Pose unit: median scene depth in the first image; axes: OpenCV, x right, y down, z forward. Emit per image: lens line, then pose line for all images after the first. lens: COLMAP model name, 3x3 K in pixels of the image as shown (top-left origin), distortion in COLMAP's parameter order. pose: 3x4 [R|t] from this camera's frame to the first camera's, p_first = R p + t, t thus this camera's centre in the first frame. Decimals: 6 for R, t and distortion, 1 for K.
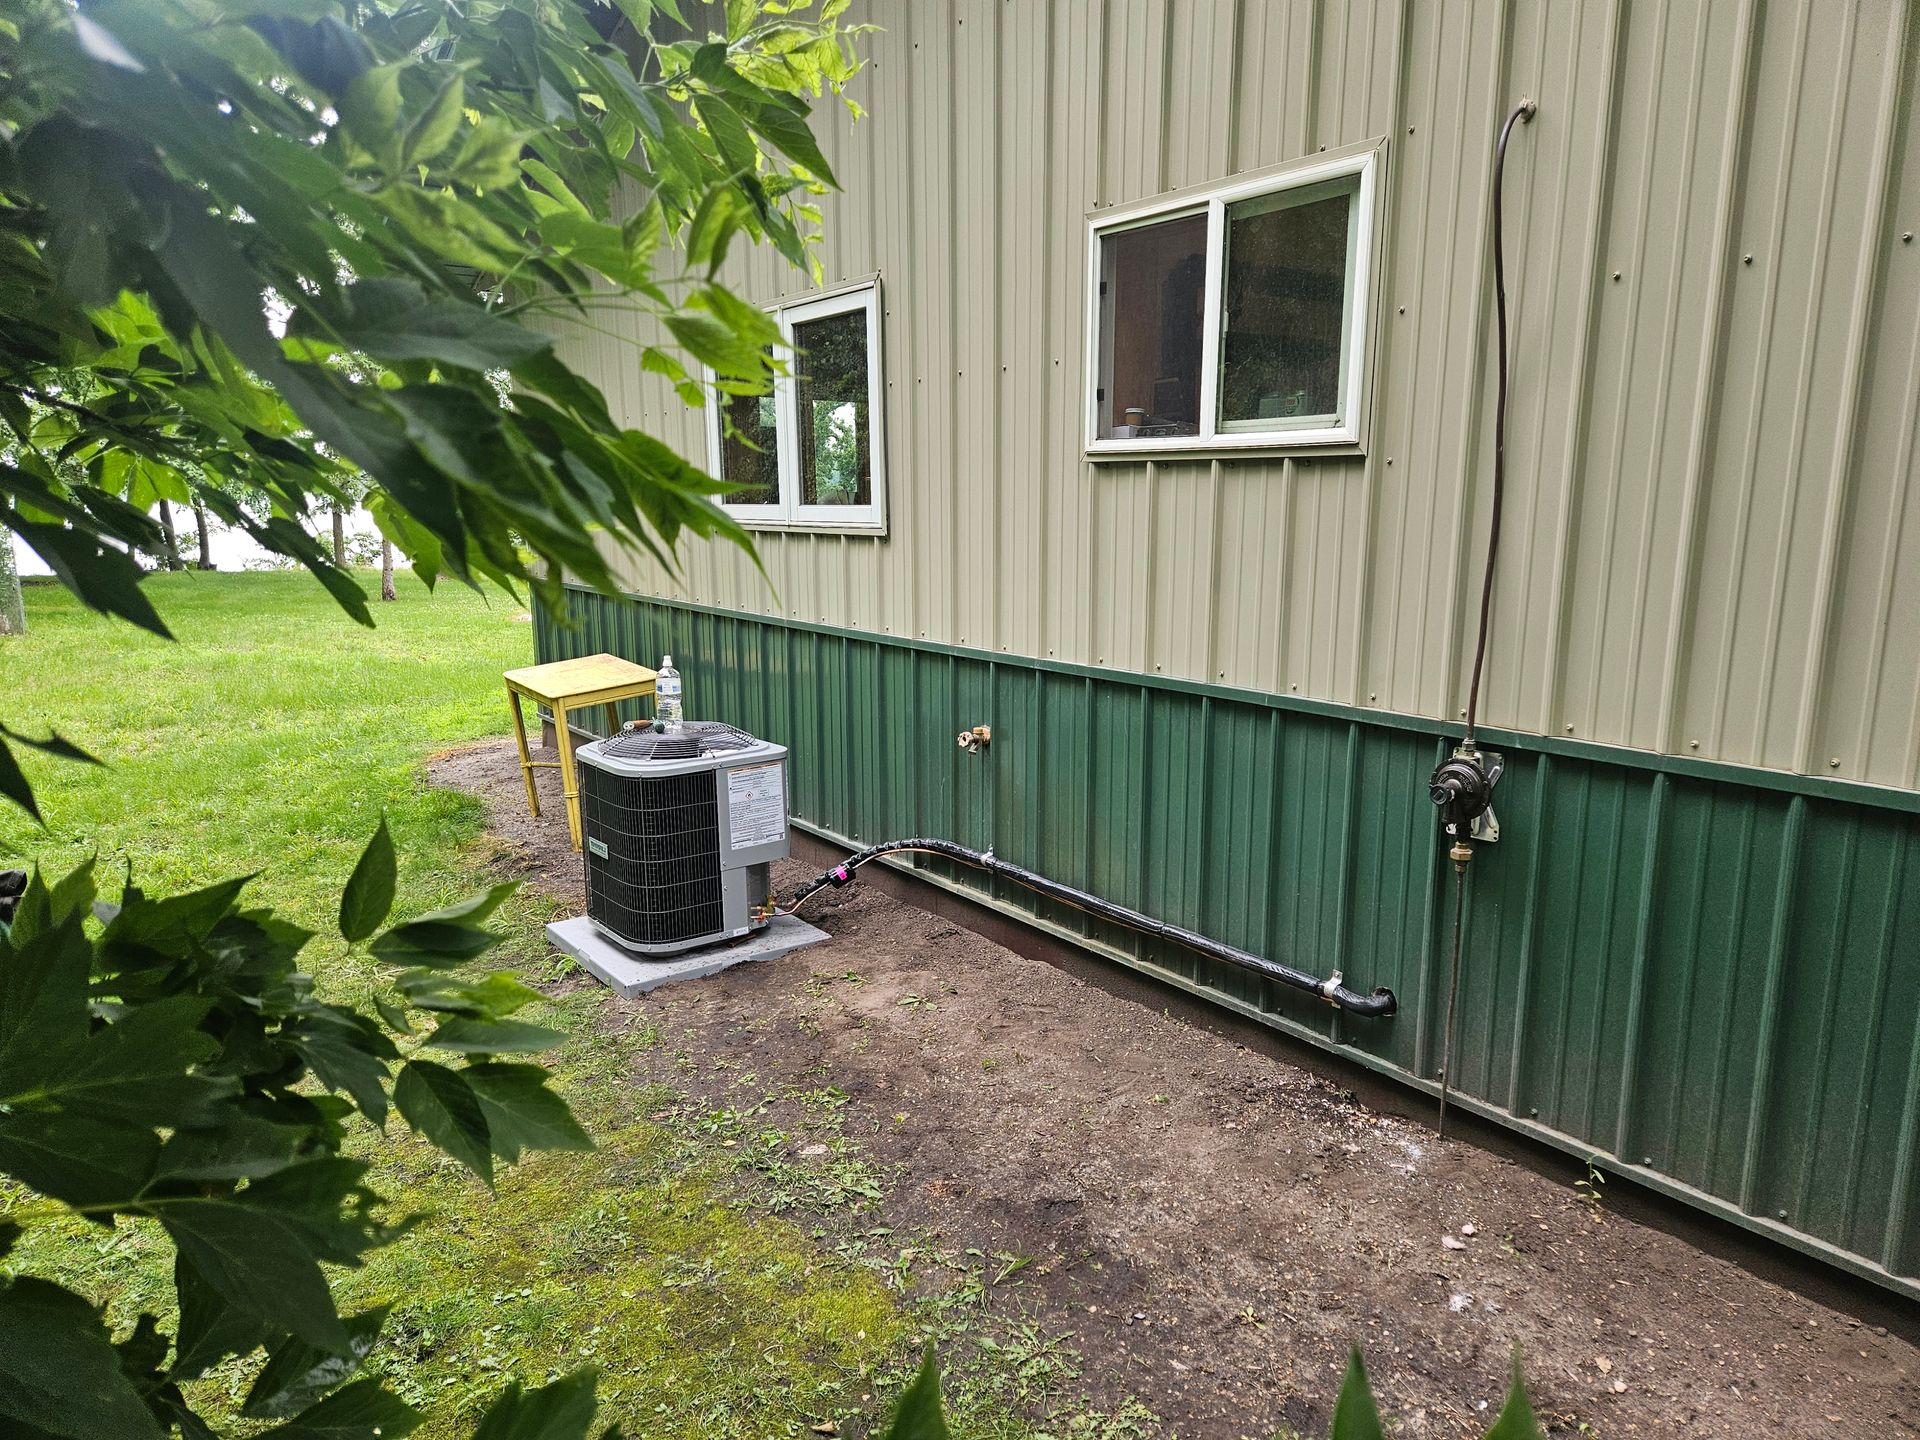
lens RADIAL K [[1308.9, 0, 987.5], [0, 1308.9, 756.6], [0, 0, 1]] dist [0.068319, -0.058790]
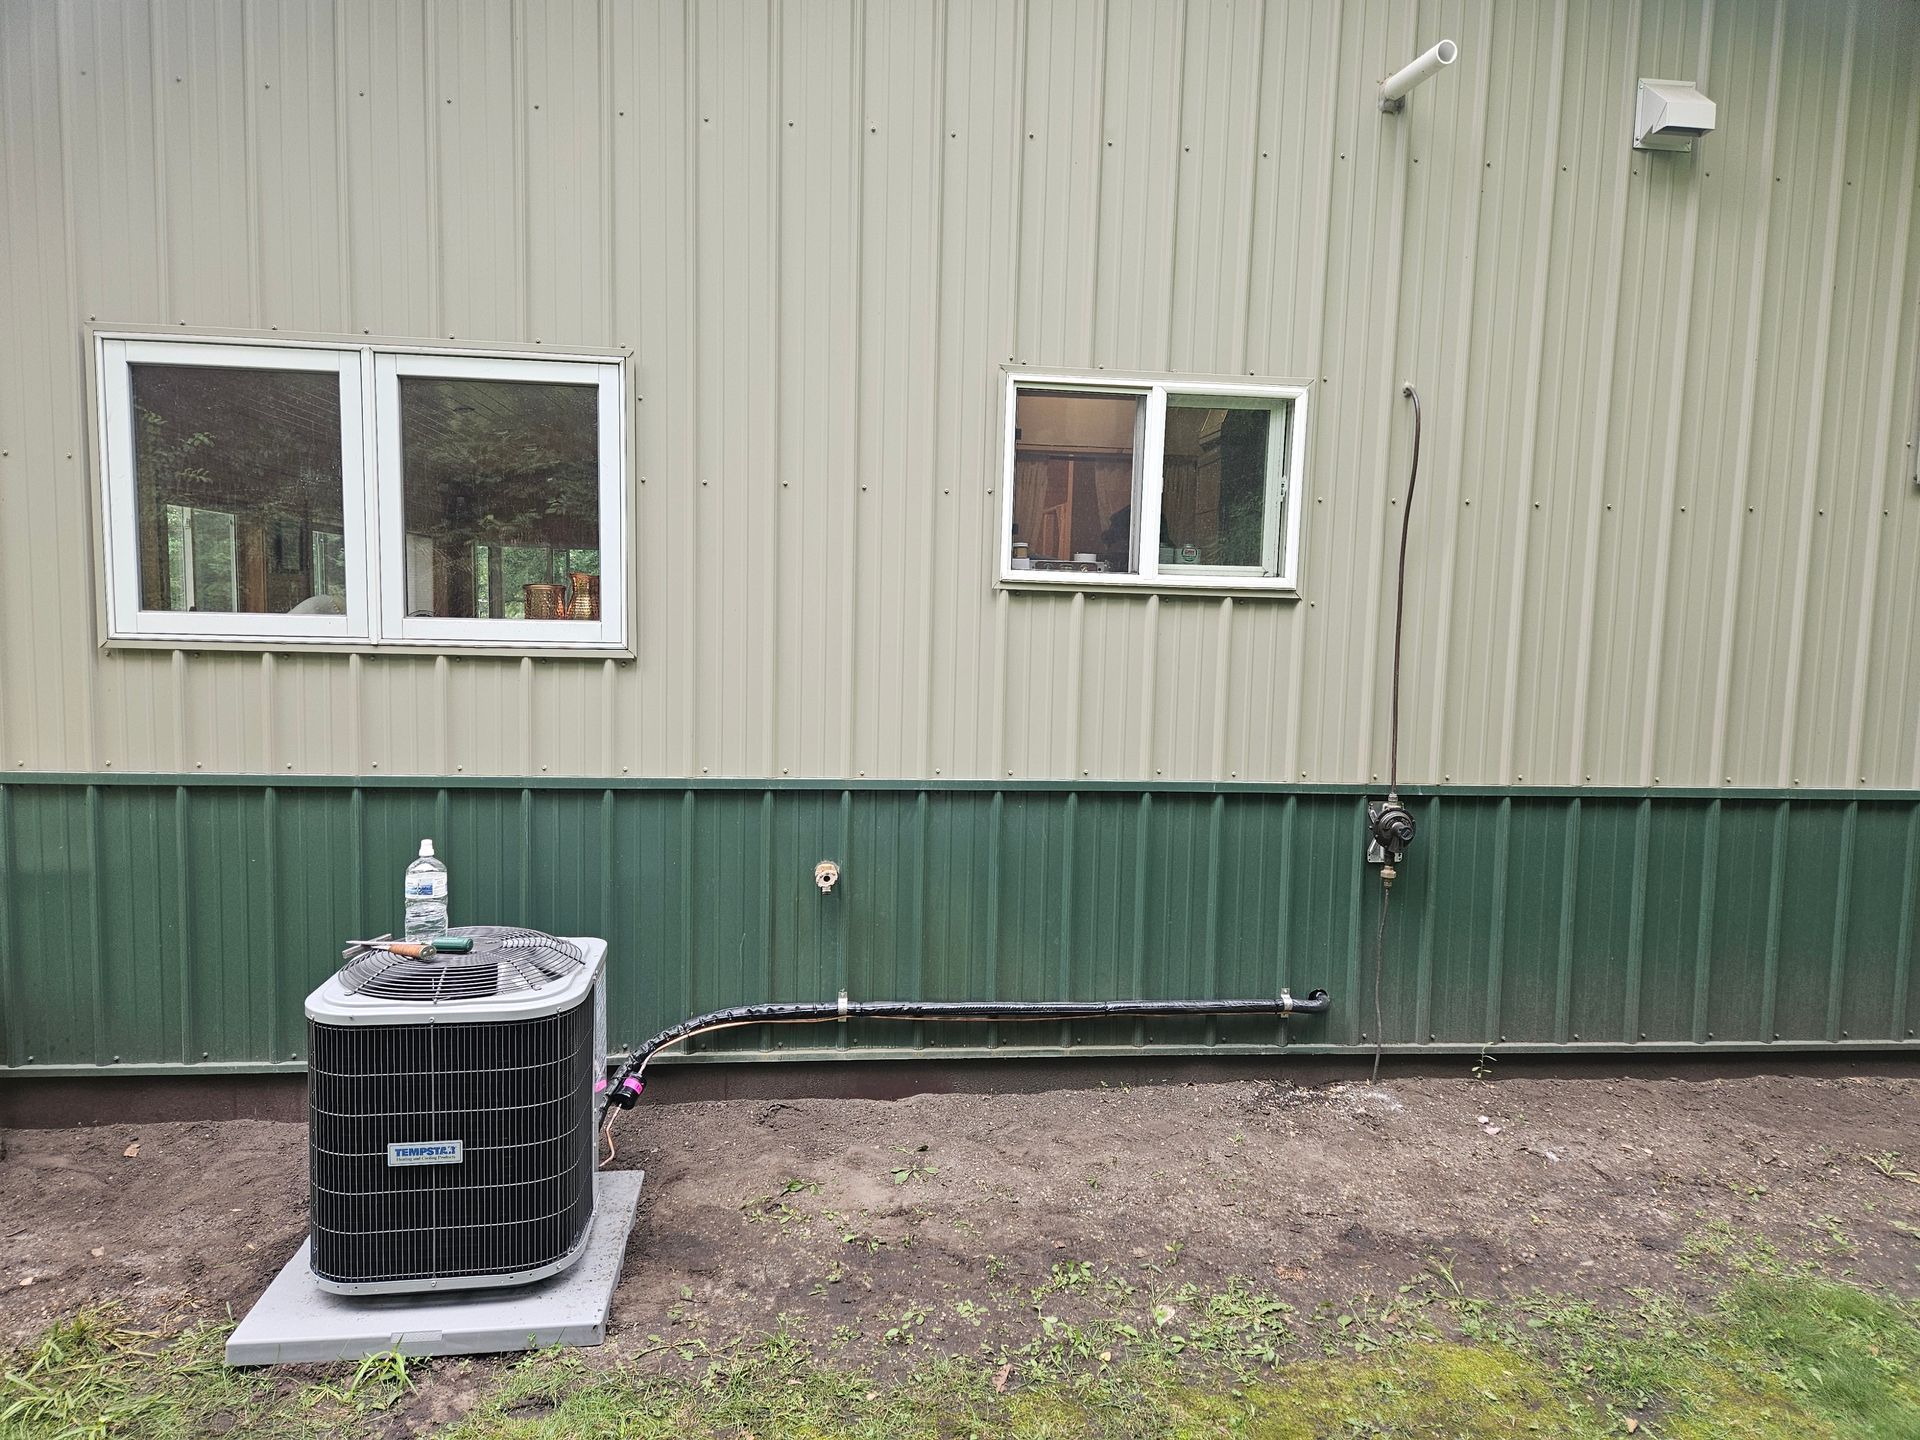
lens RADIAL K [[1300.5, 0, 960.0], [0, 1300.5, 720.0], [0, 0, 1]] dist [0.073896, -0.059601]
pose [[0.481774, -0.058525, 0.874339, -0.969603], [0.146398, 0.989120, -0.014459, -0.122675], [-0.863980, 0.134968, 0.485100, 0.599056]]
